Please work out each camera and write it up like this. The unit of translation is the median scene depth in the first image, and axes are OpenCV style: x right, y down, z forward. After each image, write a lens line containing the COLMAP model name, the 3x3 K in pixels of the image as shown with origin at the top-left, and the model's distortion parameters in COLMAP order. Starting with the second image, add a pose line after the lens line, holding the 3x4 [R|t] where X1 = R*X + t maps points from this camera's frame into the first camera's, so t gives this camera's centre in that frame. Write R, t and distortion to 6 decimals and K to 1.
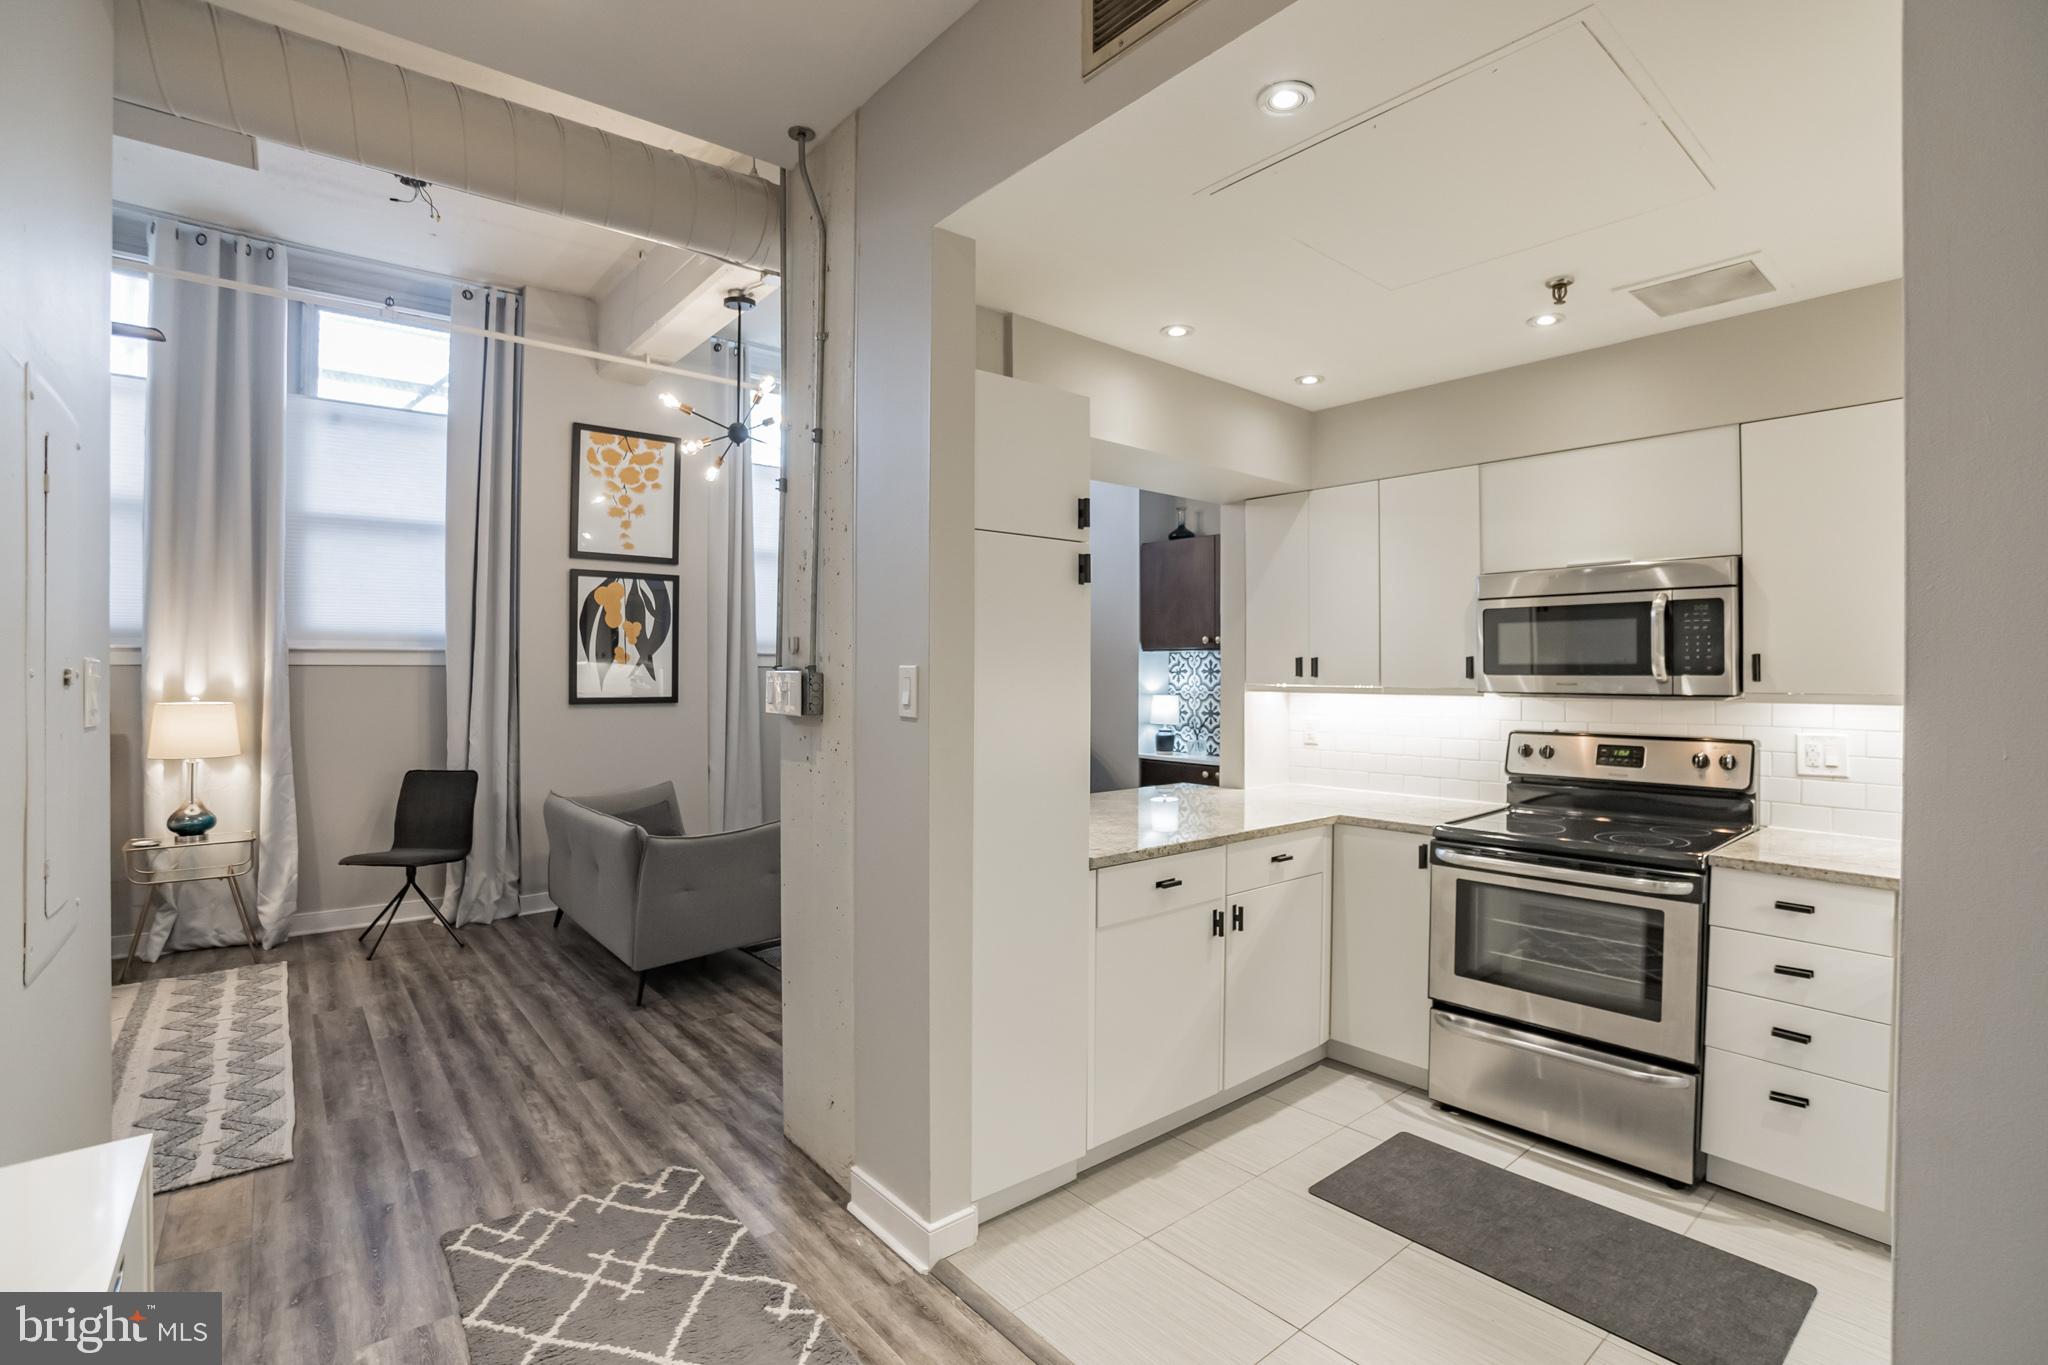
lens RADIAL K [[958.9, 0, 1024.0], [0, 958.9, 682.5], [0, 0, 1]] dist [-0.085265, 0.036390]
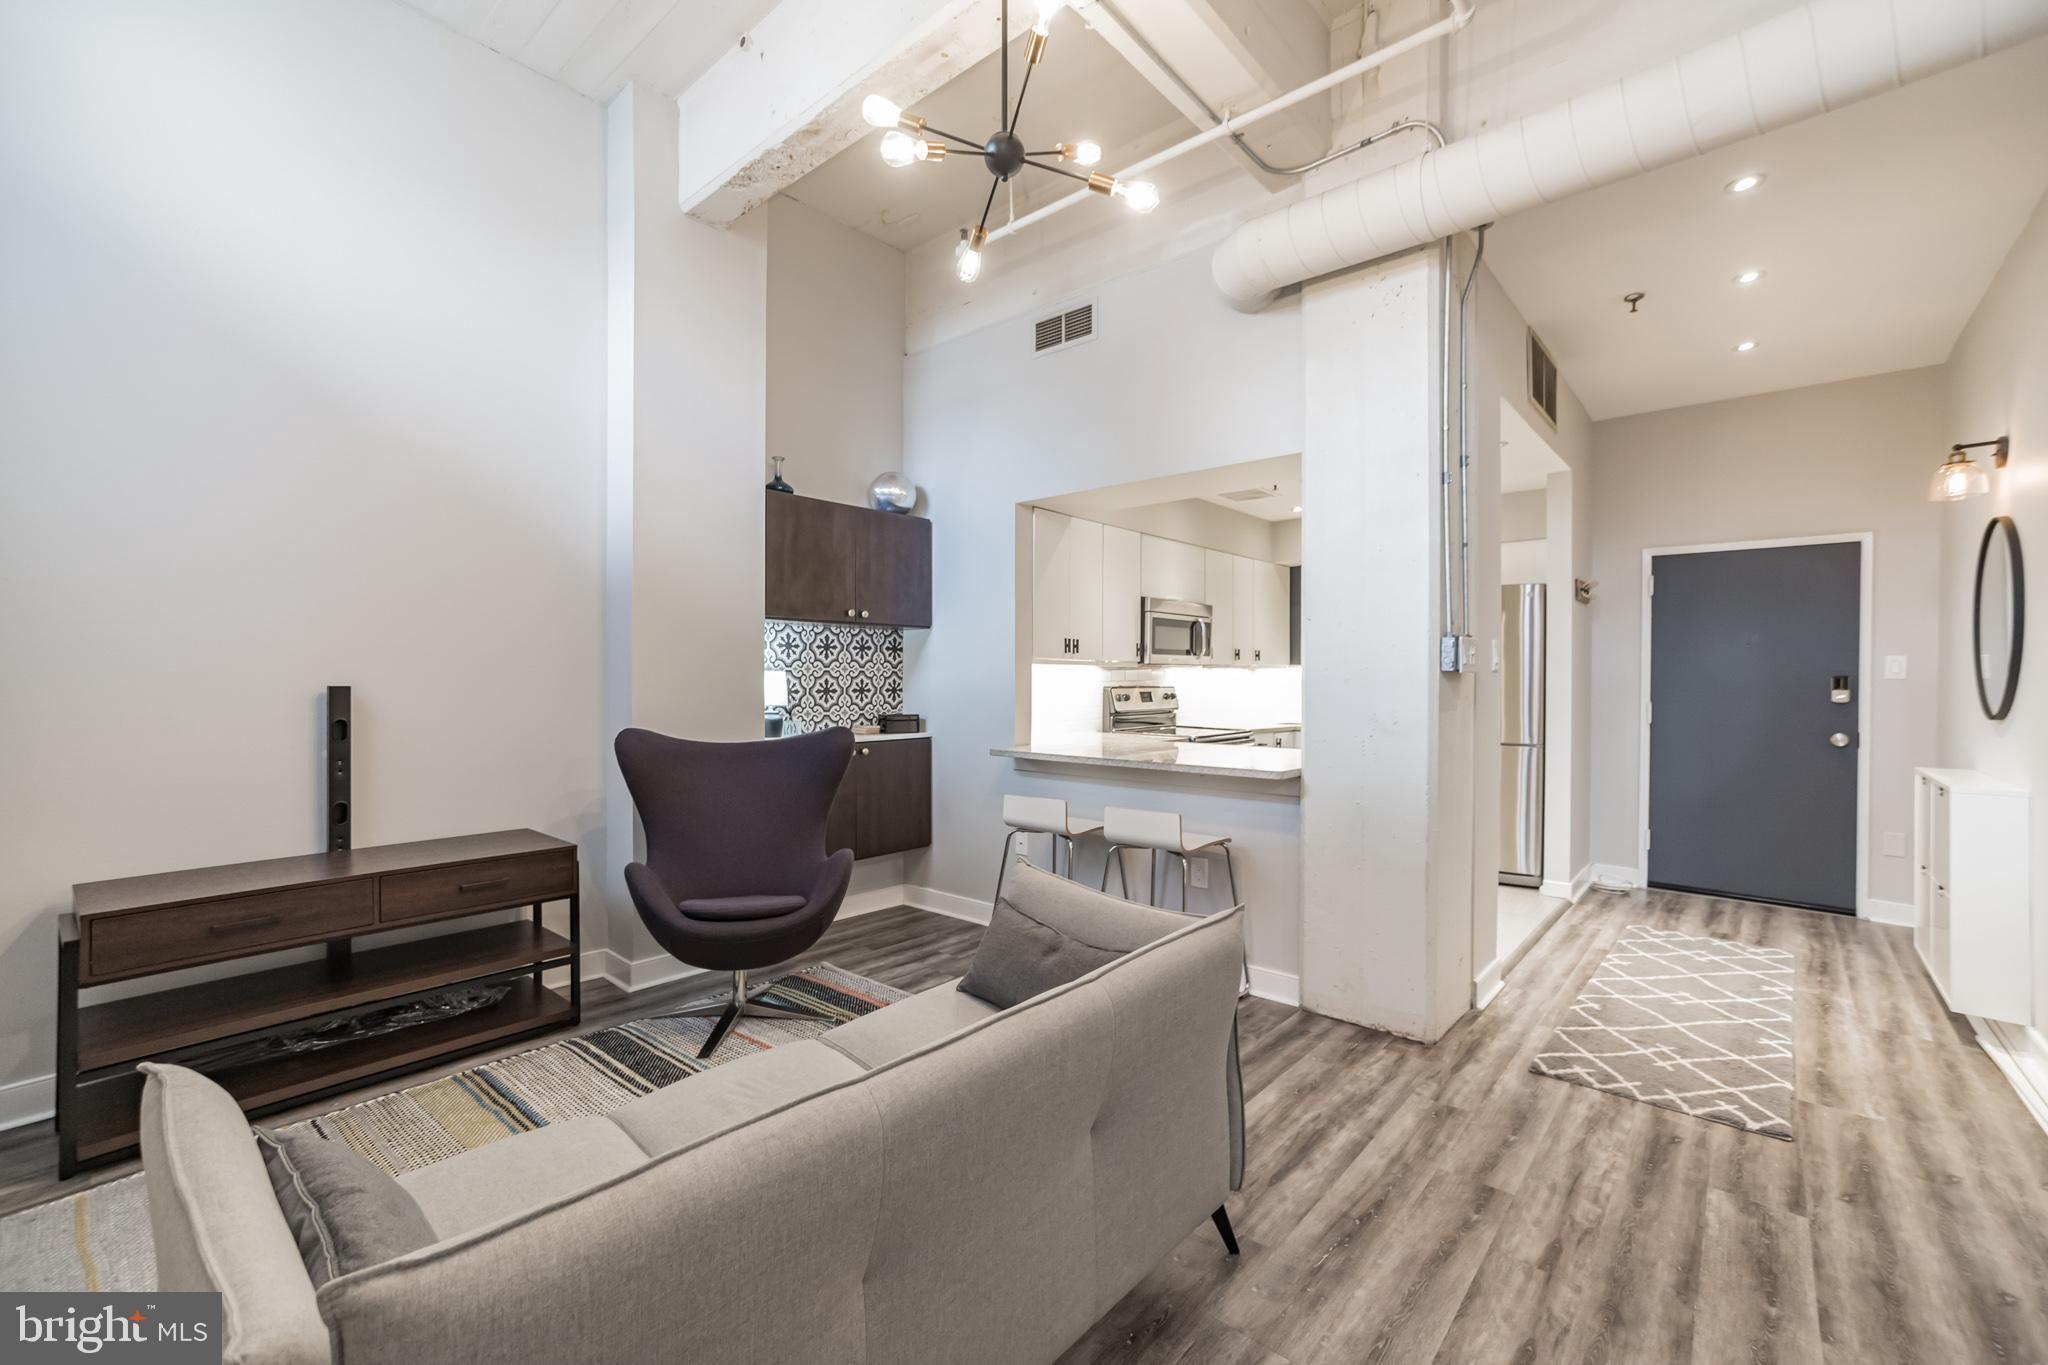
lens RADIAL K [[870.5, 0, 1017.9], [0, 870.5, 673.8], [0, 0, 1]] dist [-0.051108, 0.025435]
pose [[-0.162310, 0.007532, 0.986711, -1.053218], [0.011863, 0.999913, -0.005681, 0.034160], [-0.986669, 0.010783, -0.162385, 1.463809]]
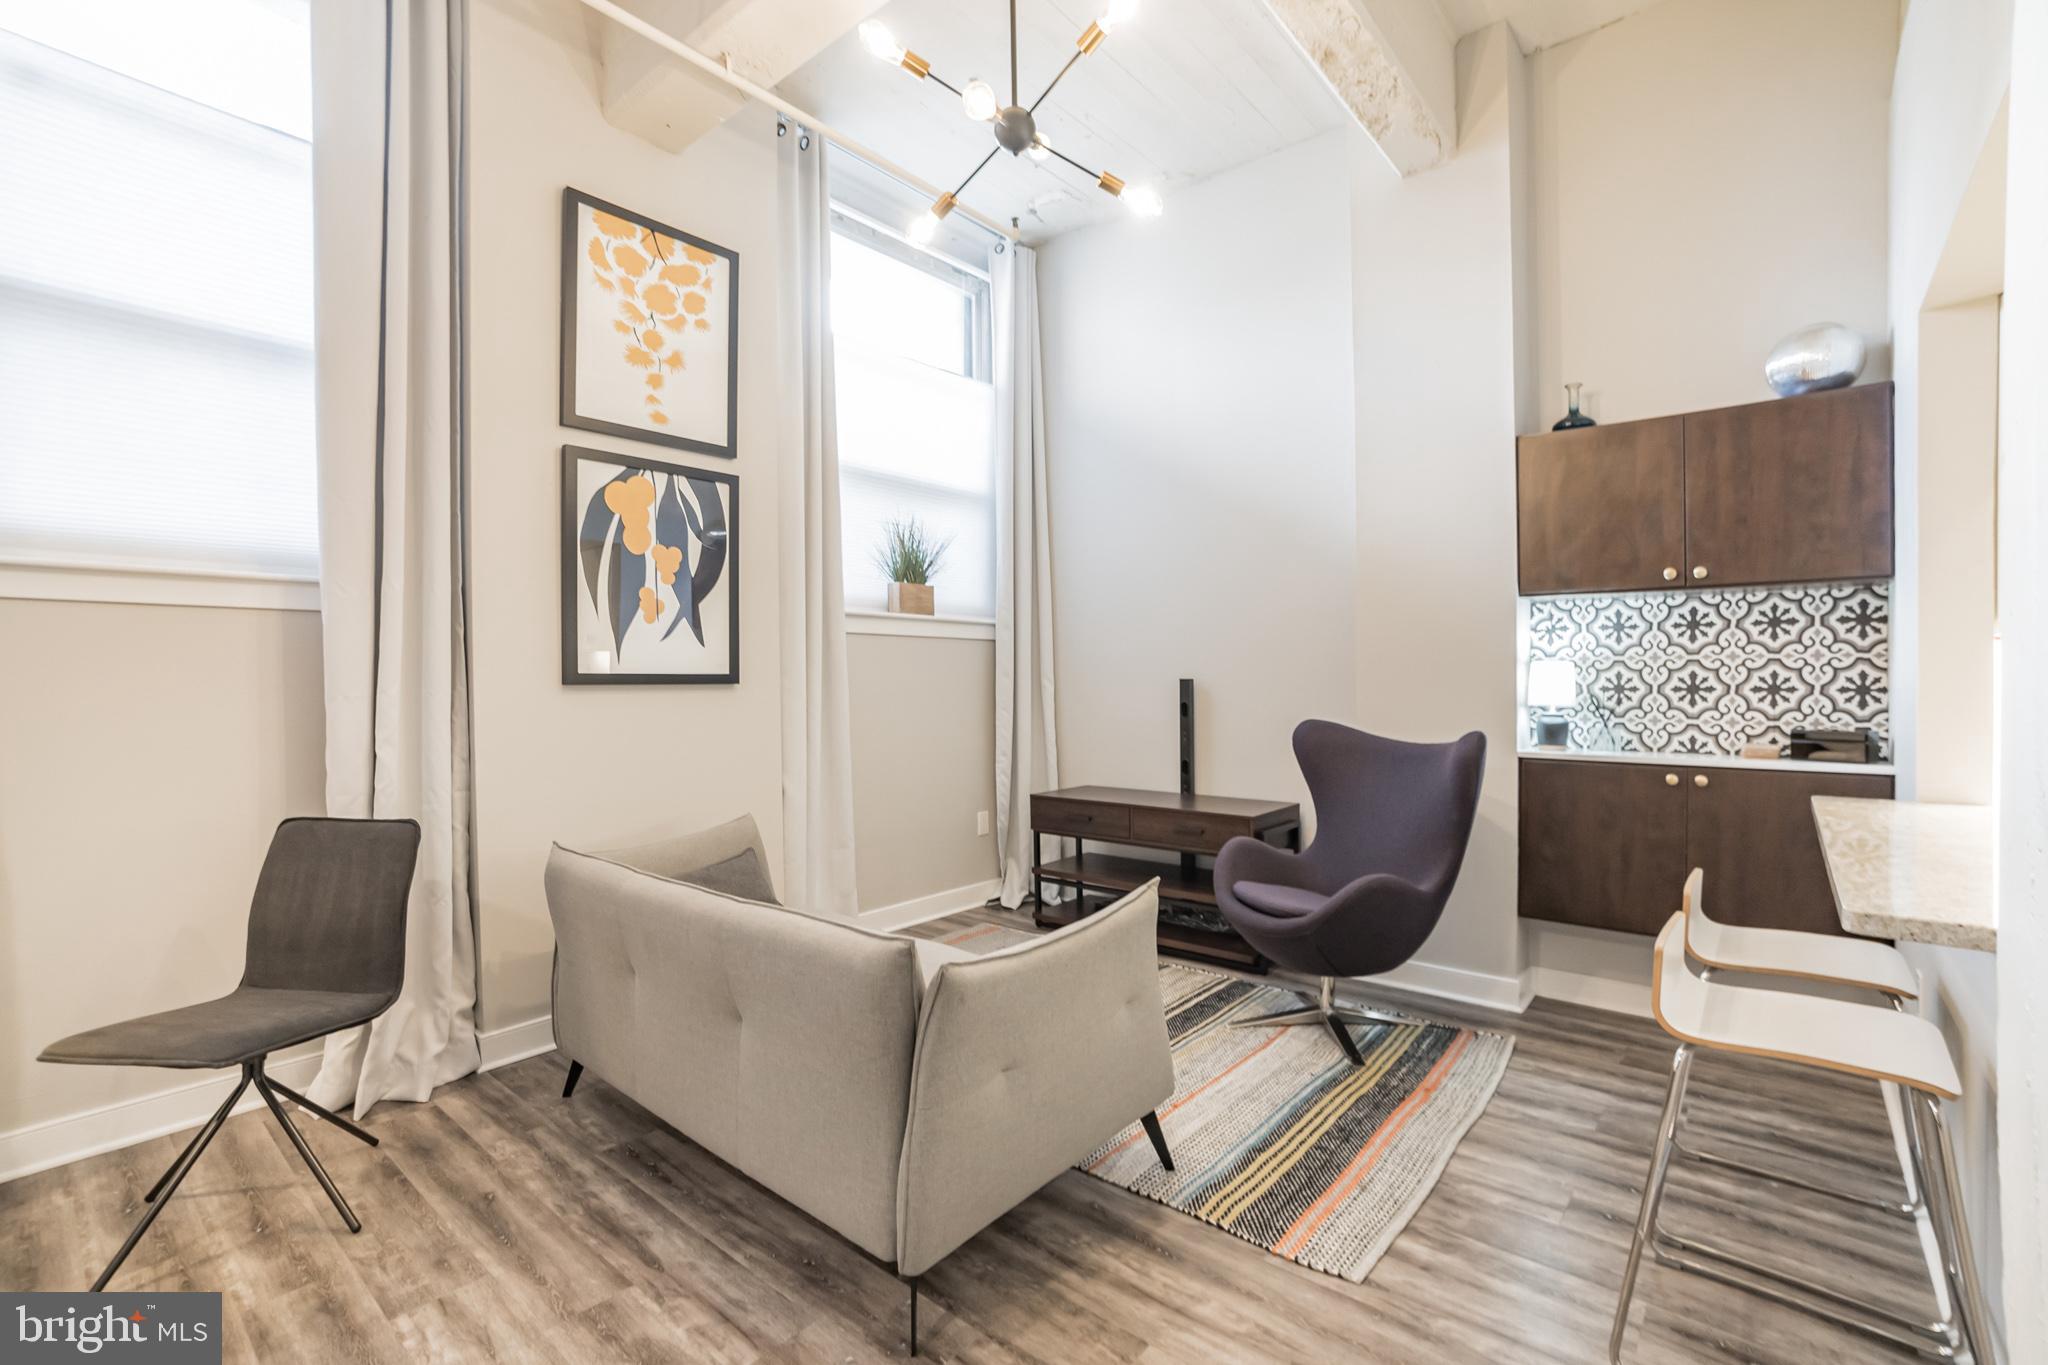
lens RADIAL K [[891.3, 0, 1020.5], [0, 891.3, 698.7], [0, 0, 1]] dist [-0.055471, 0.027732]
pose [[0.982362, -0.008546, 0.186795, -0.522361], [0.005987, 0.999880, 0.014260, 0.042958], [-0.186894, -0.012890, 0.982295, 0.718903]]
